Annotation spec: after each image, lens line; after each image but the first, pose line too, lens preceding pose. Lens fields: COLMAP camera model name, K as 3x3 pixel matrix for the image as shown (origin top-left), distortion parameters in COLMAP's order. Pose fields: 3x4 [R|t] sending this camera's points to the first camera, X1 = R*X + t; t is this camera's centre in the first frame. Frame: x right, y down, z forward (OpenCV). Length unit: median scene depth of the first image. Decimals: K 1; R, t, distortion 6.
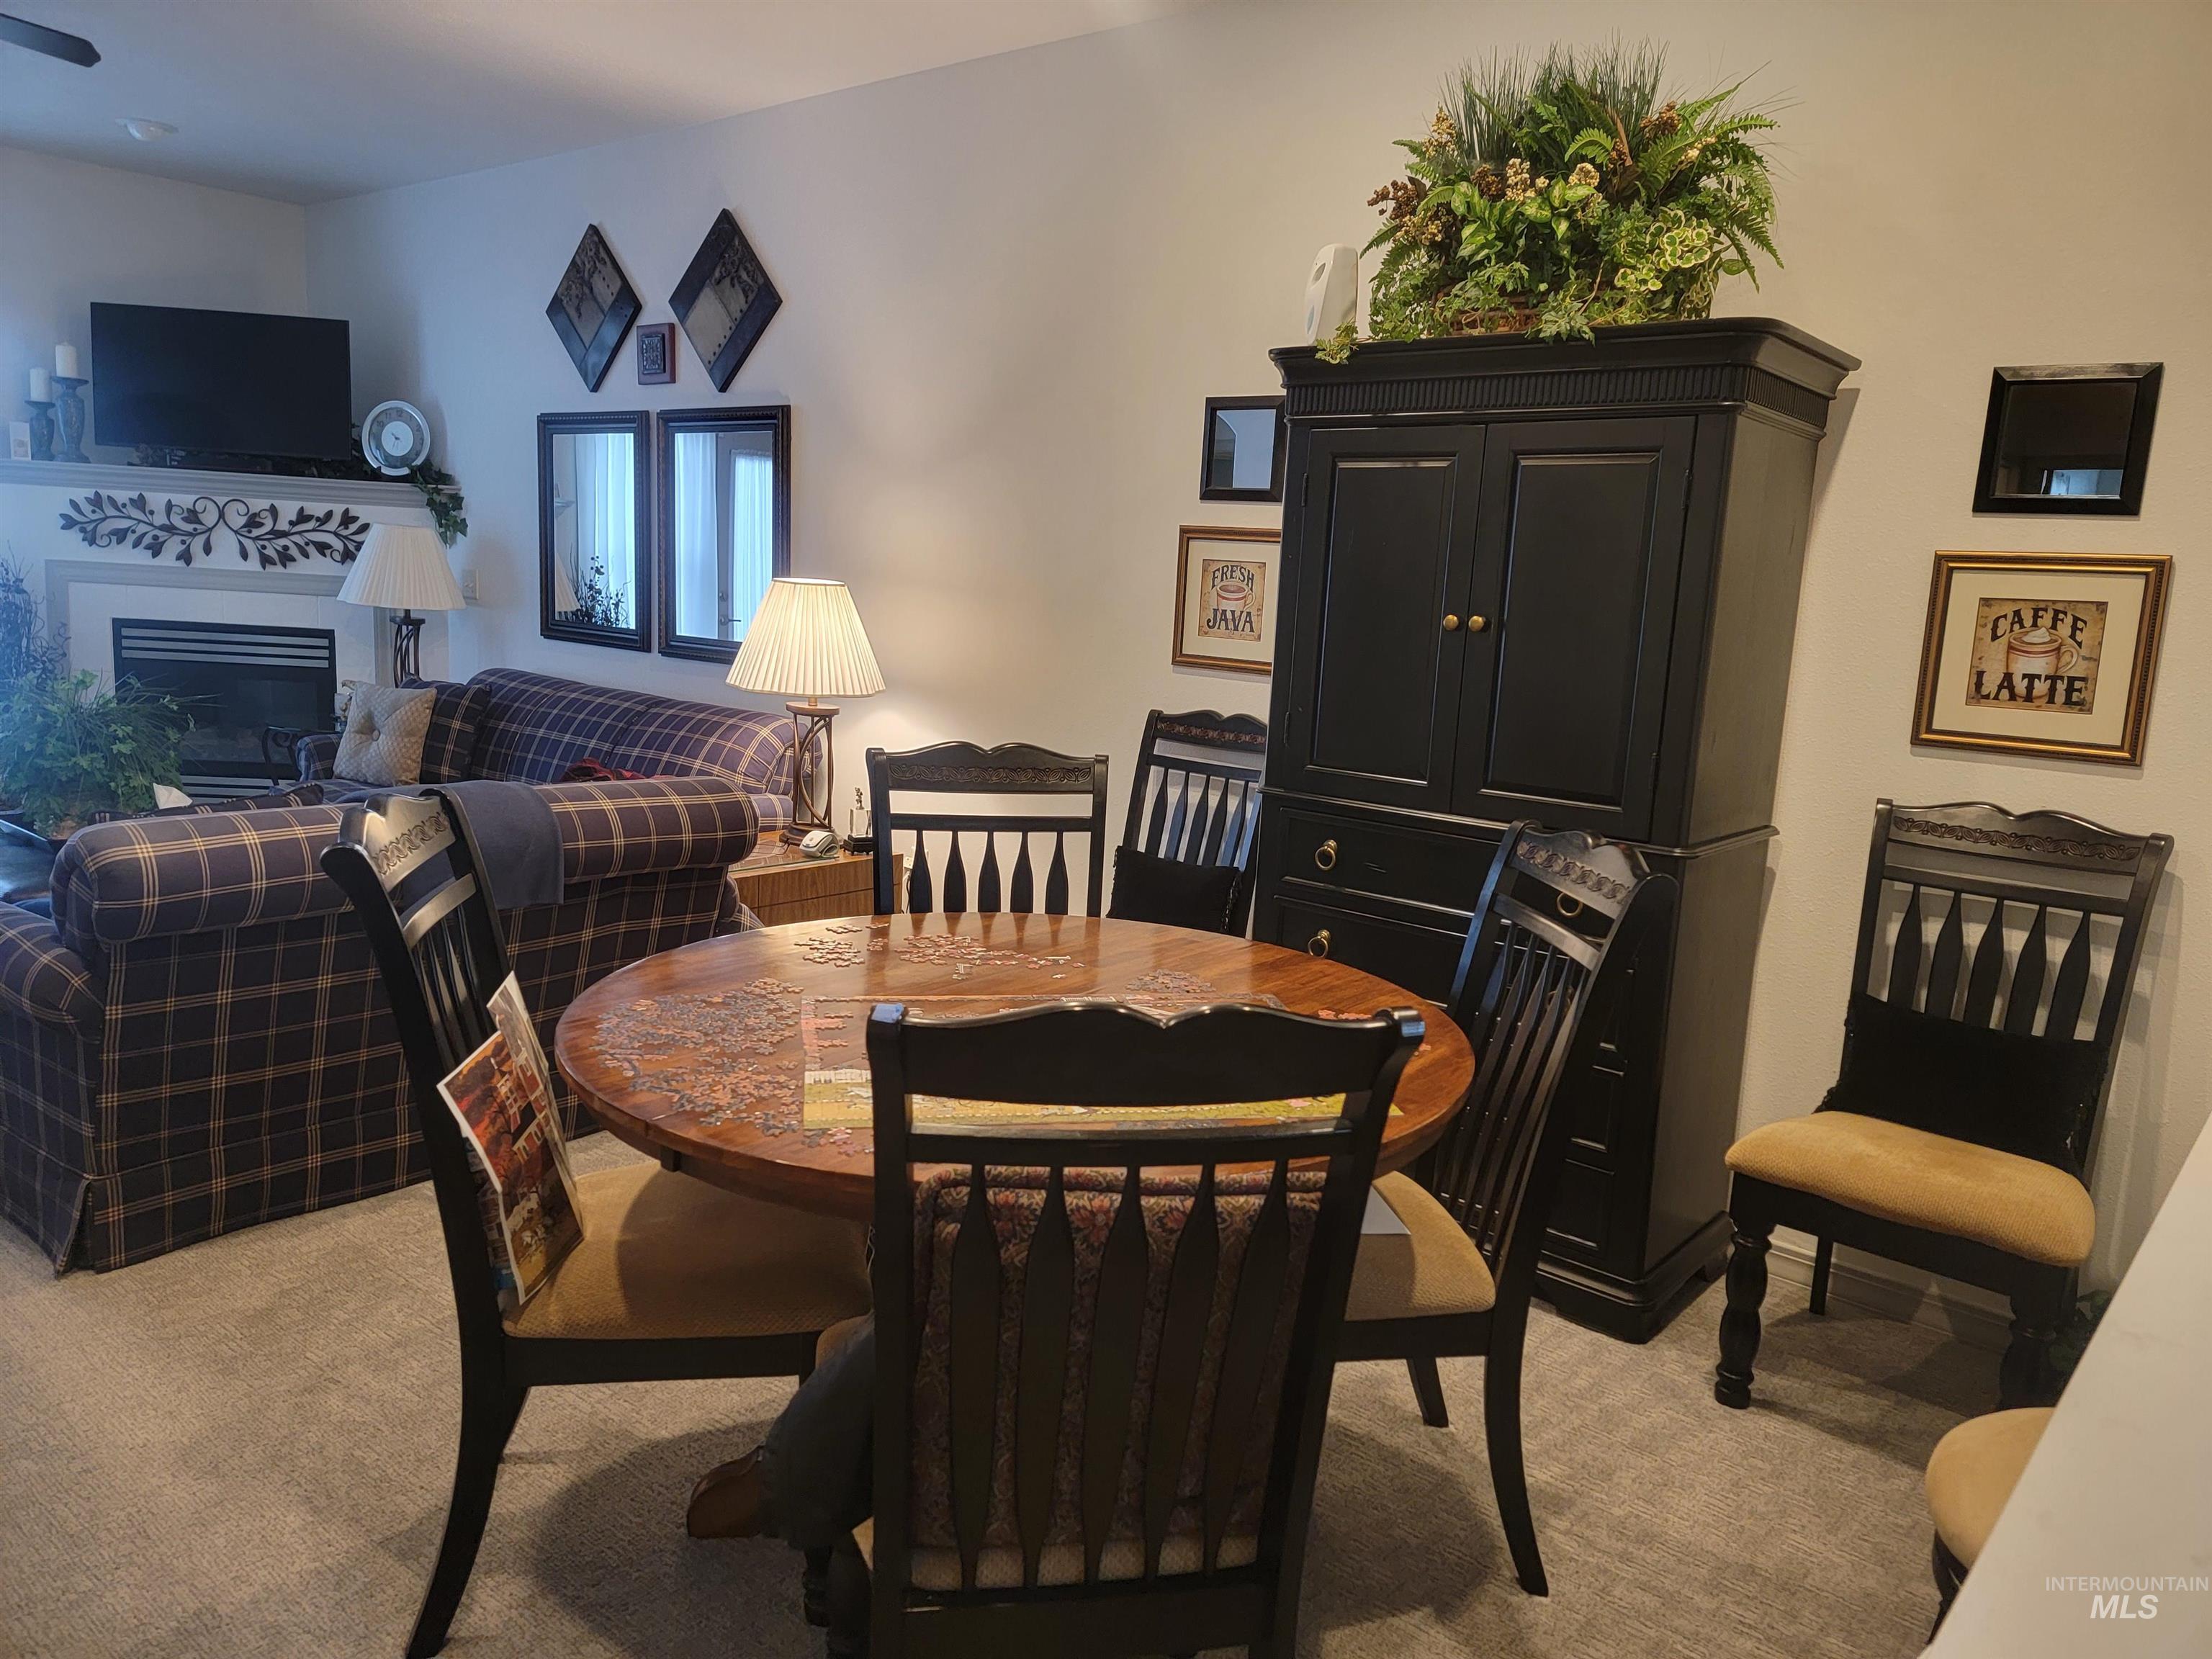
lens RADIAL K [[1526.9, 0, 1114.0], [0, 1526.9, 822.3], [0, 0, 1]] dist [0.046445, -0.035254]
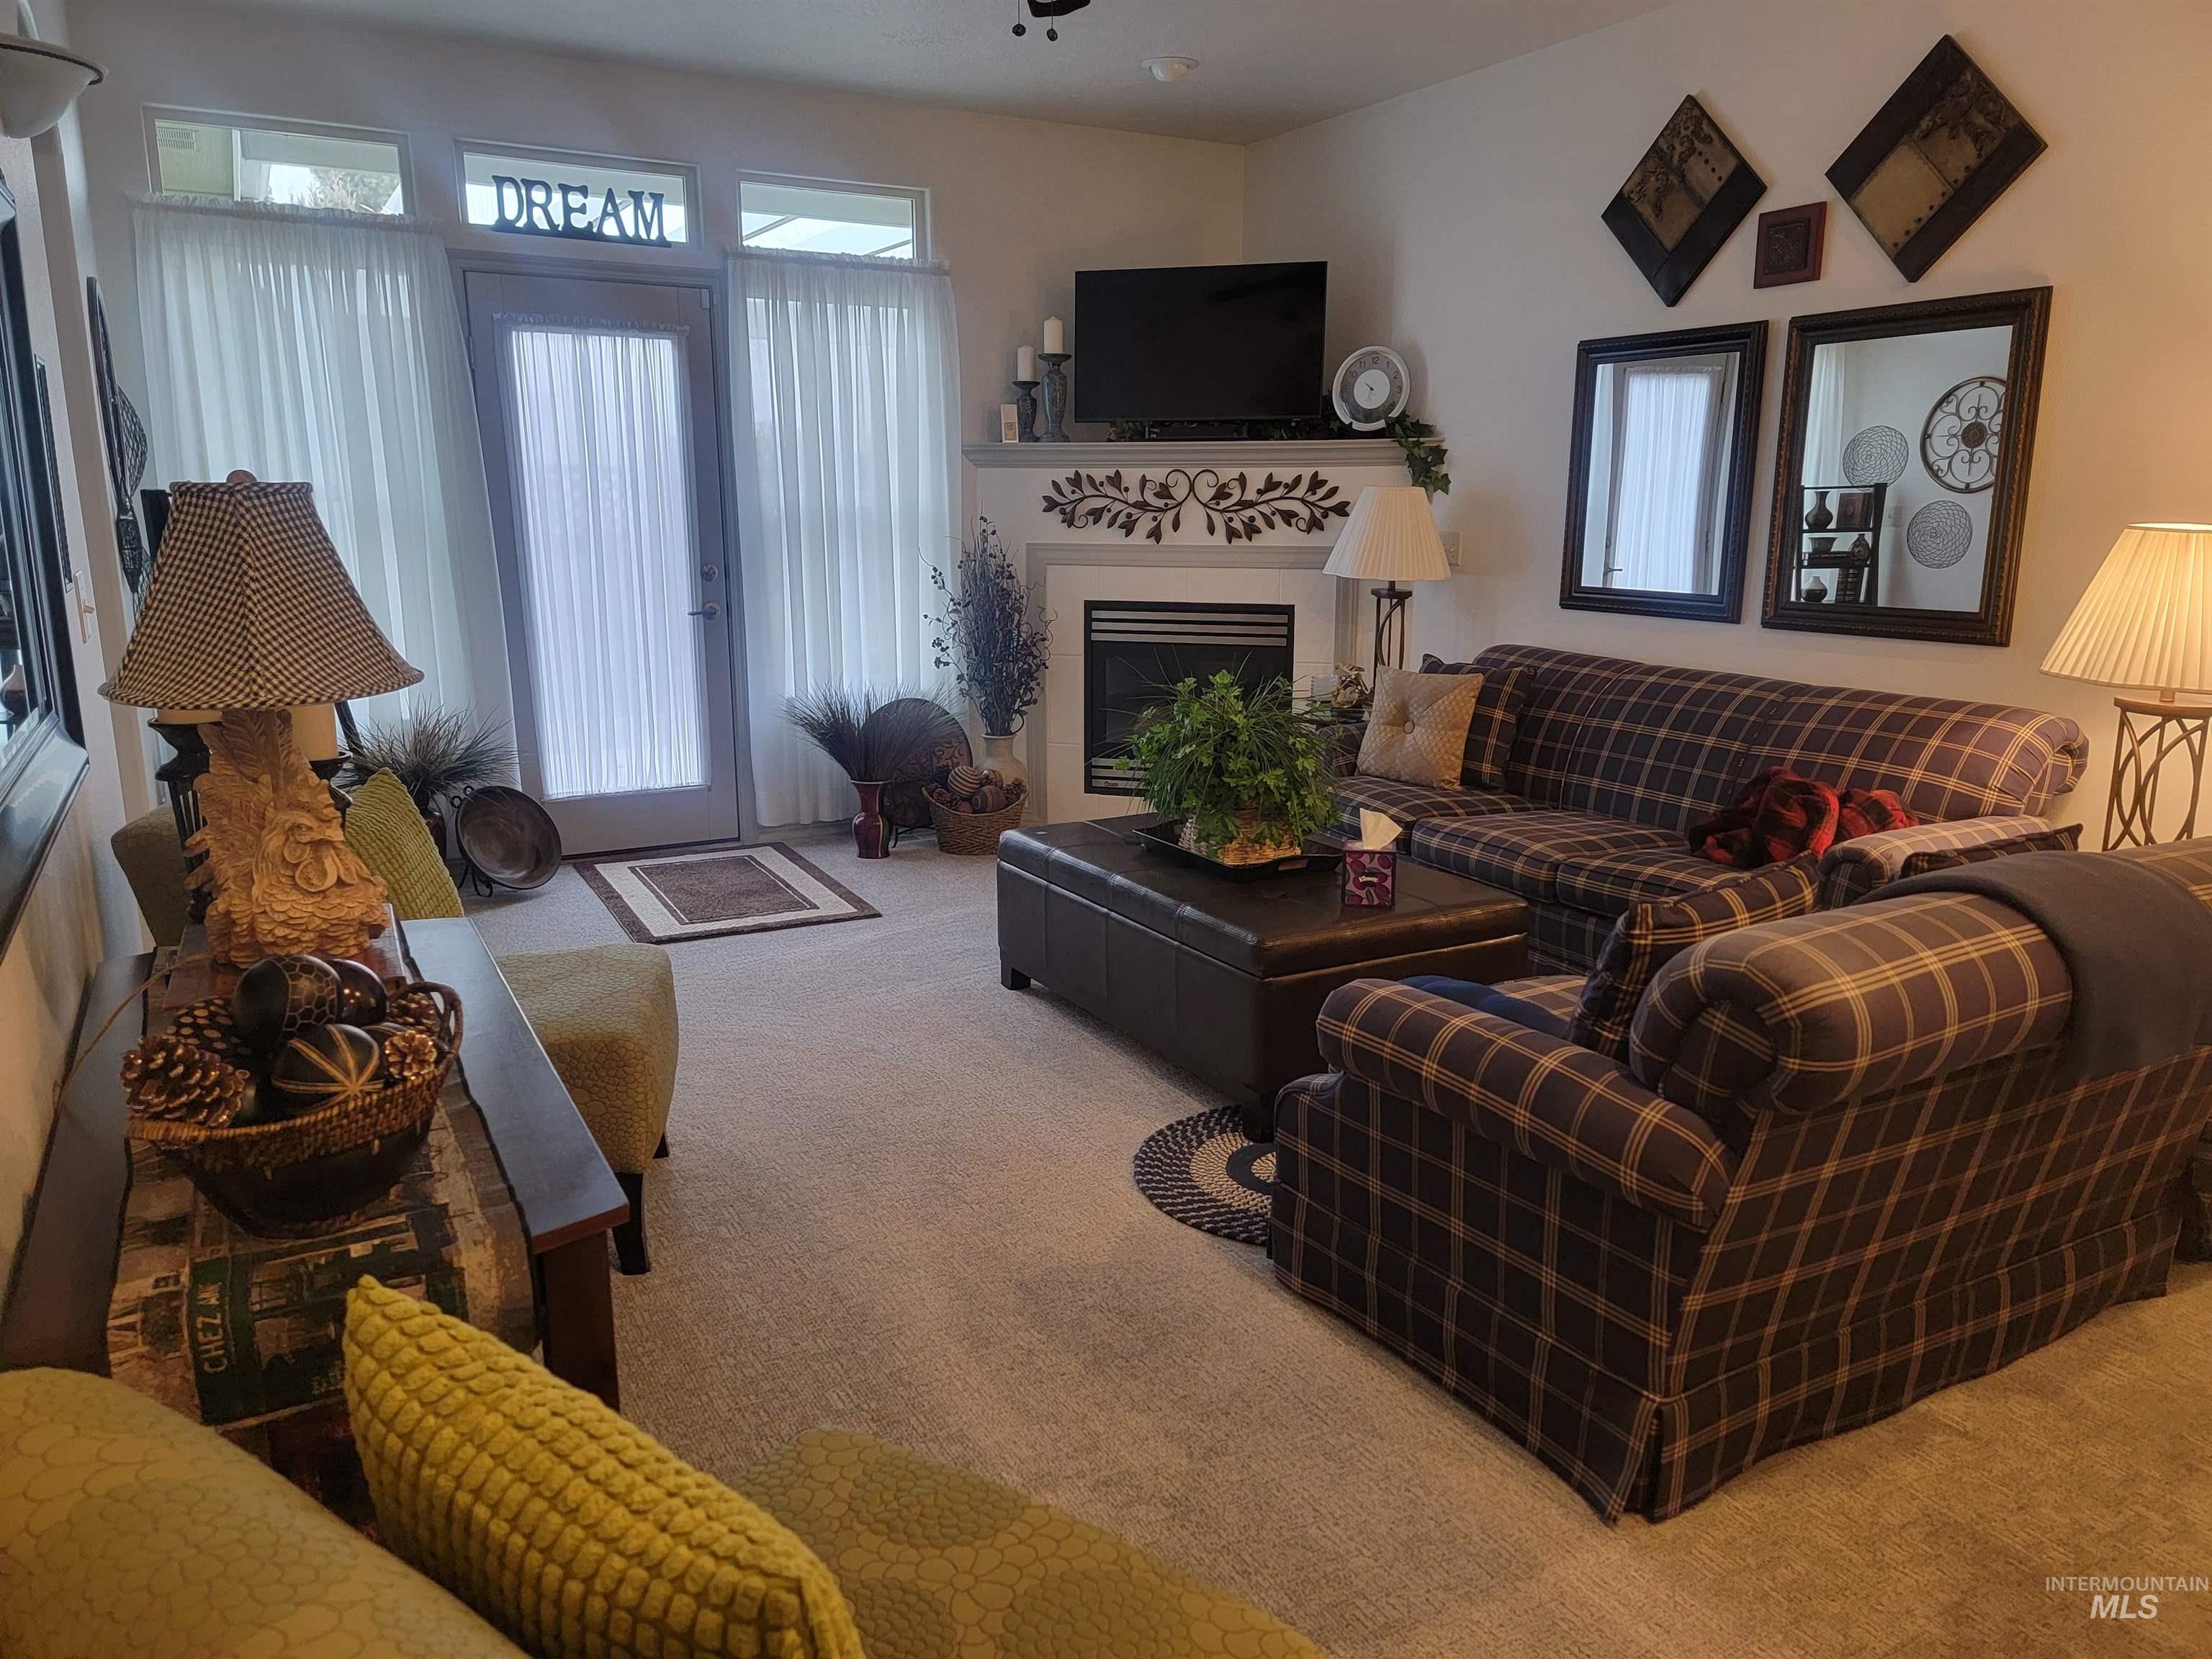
lens RADIAL K [[1526.9, 0, 1102.0], [0, 1526.9, 836.5], [0, 0, 1]] dist [0.046445, -0.035254]
pose [[0.930382, 0.026504, -0.365632, -0.283521], [-0.008591, 0.998686, 0.050531, -0.032698], [0.366490, -0.043872, 0.929387, 0.100893]]
